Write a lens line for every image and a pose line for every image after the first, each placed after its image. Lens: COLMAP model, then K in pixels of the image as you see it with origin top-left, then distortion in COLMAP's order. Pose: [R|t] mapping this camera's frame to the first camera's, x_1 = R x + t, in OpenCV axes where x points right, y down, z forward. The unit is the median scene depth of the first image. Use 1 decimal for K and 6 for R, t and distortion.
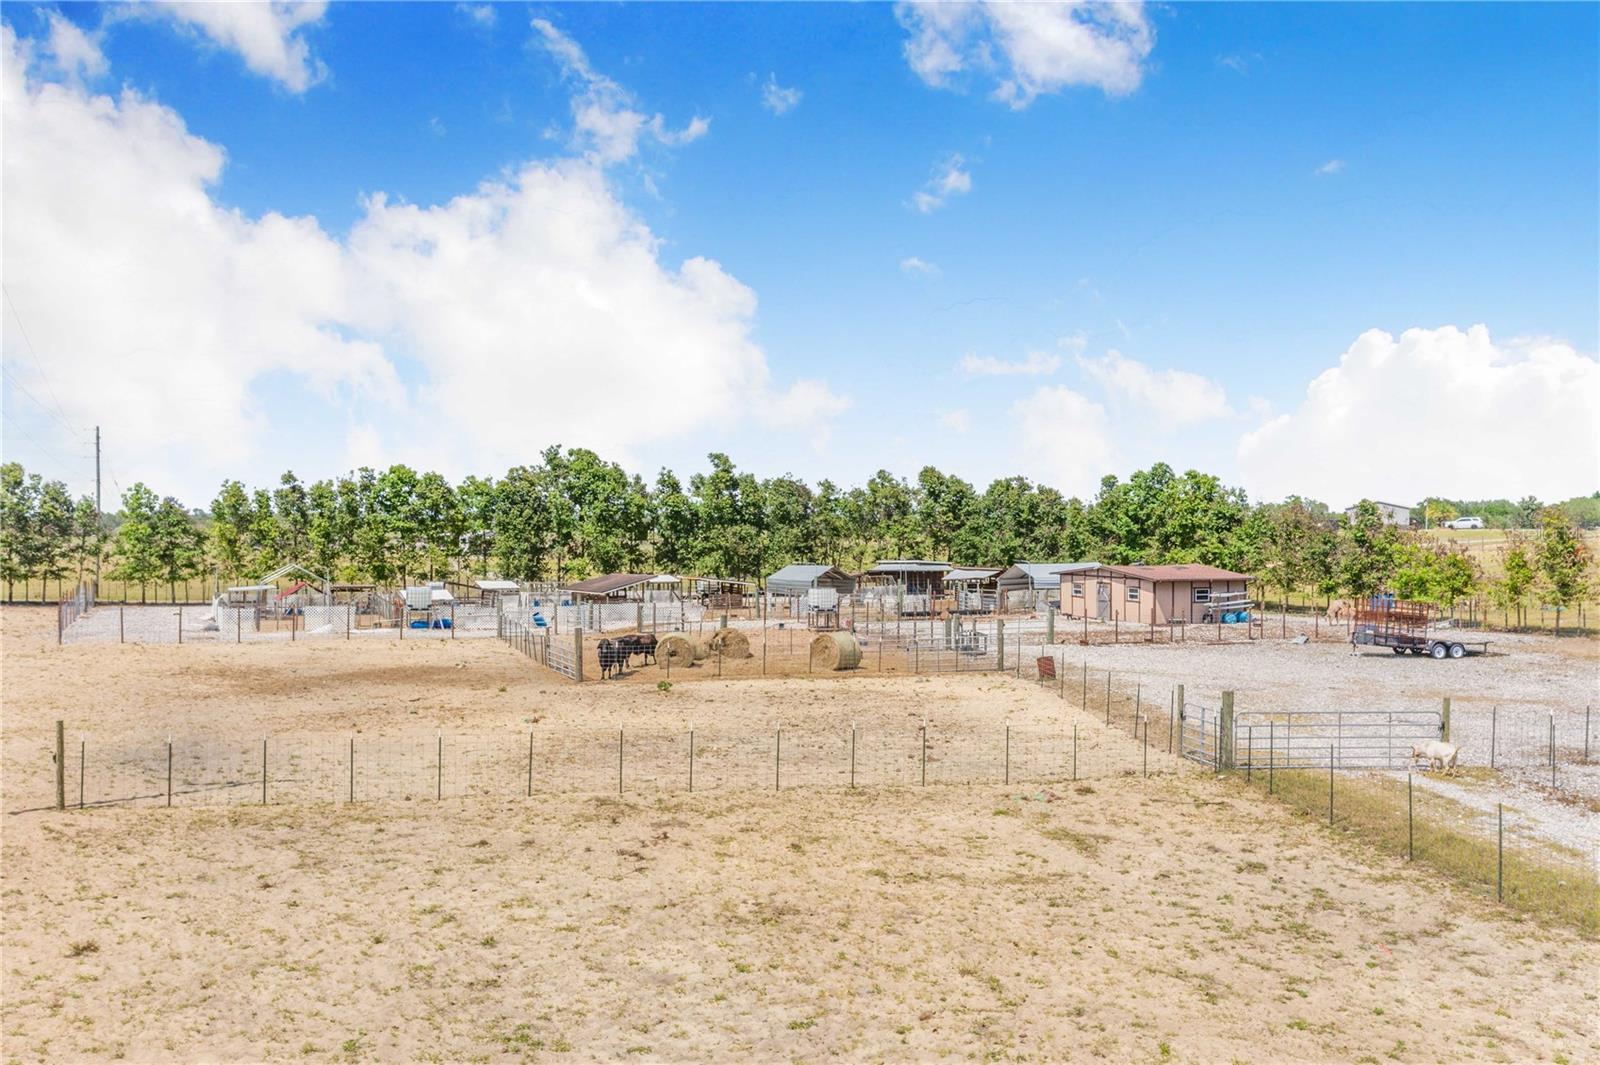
lens RADIAL K [[1289.9, 0, 797.5], [0, 1289.9, 526.2], [0, 0, 1]] dist [0.000990, 0.003797]
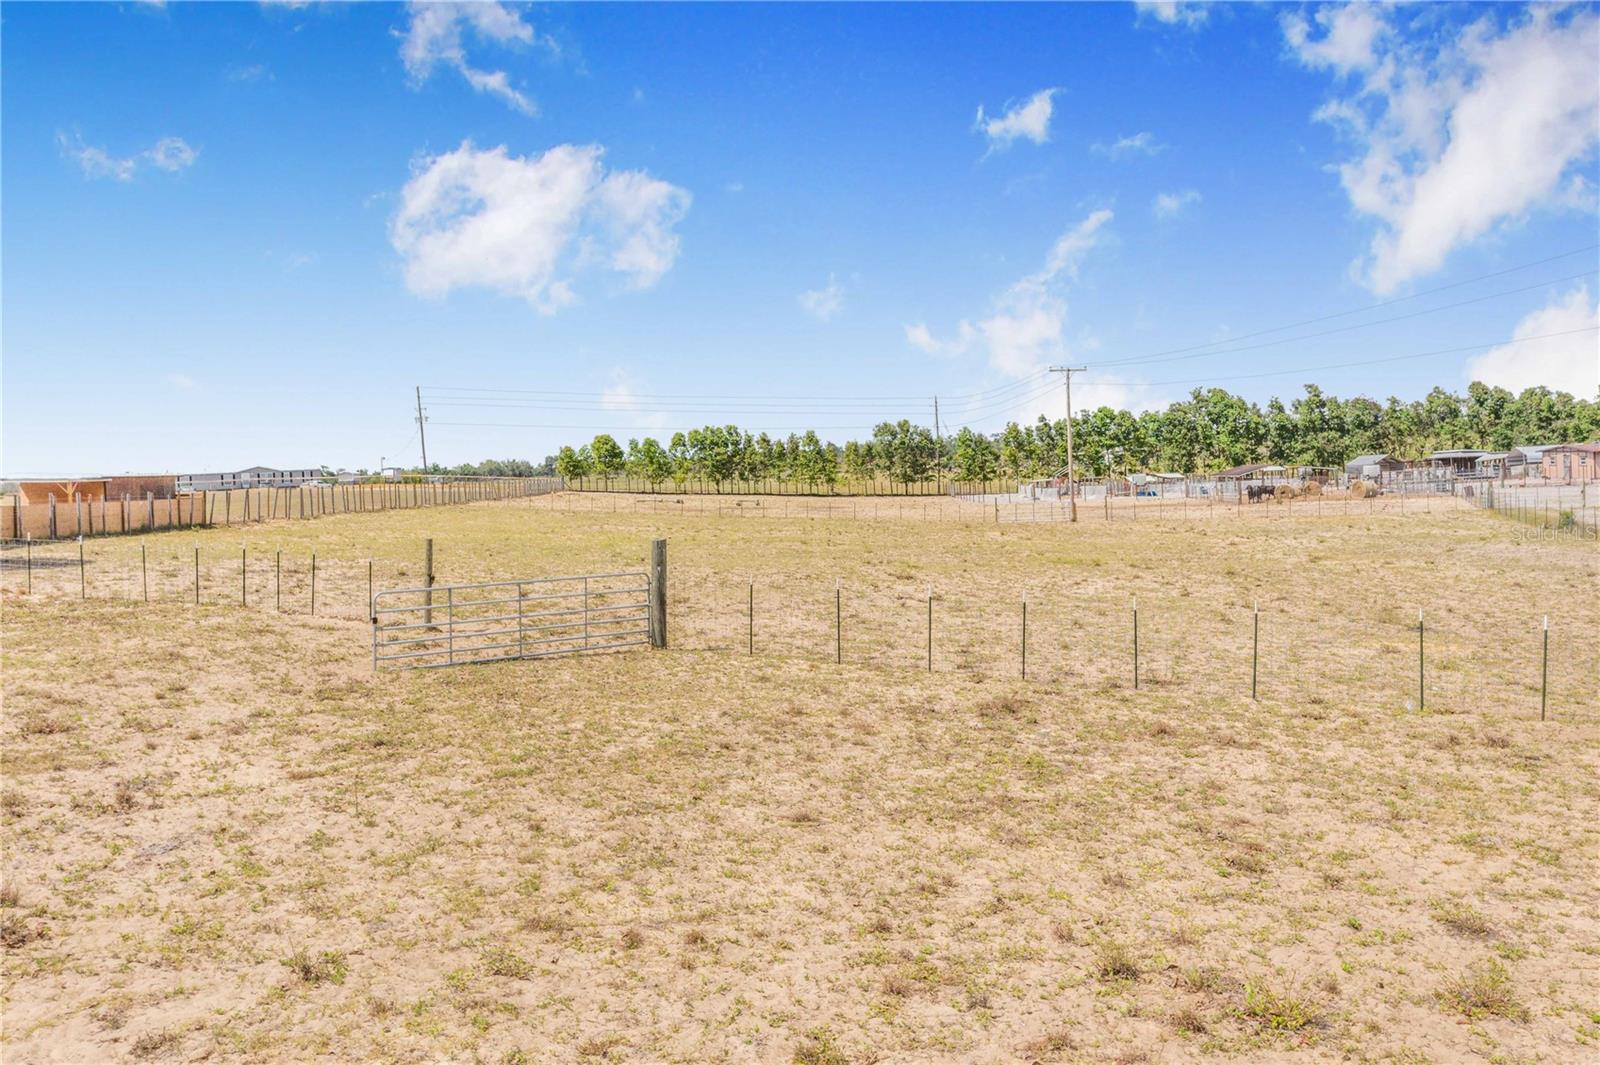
lens RADIAL K [[1289.9, 0, 828.7], [0, 1289.9, 511.5], [0, 0, 1]] dist [0.000990, 0.003797]
pose [[0.906841, -0.029469, -0.420442, 0.059924], [0.050770, 0.997927, 0.039560, 0.002997], [0.418405, -0.057220, 0.906457, -0.630635]]
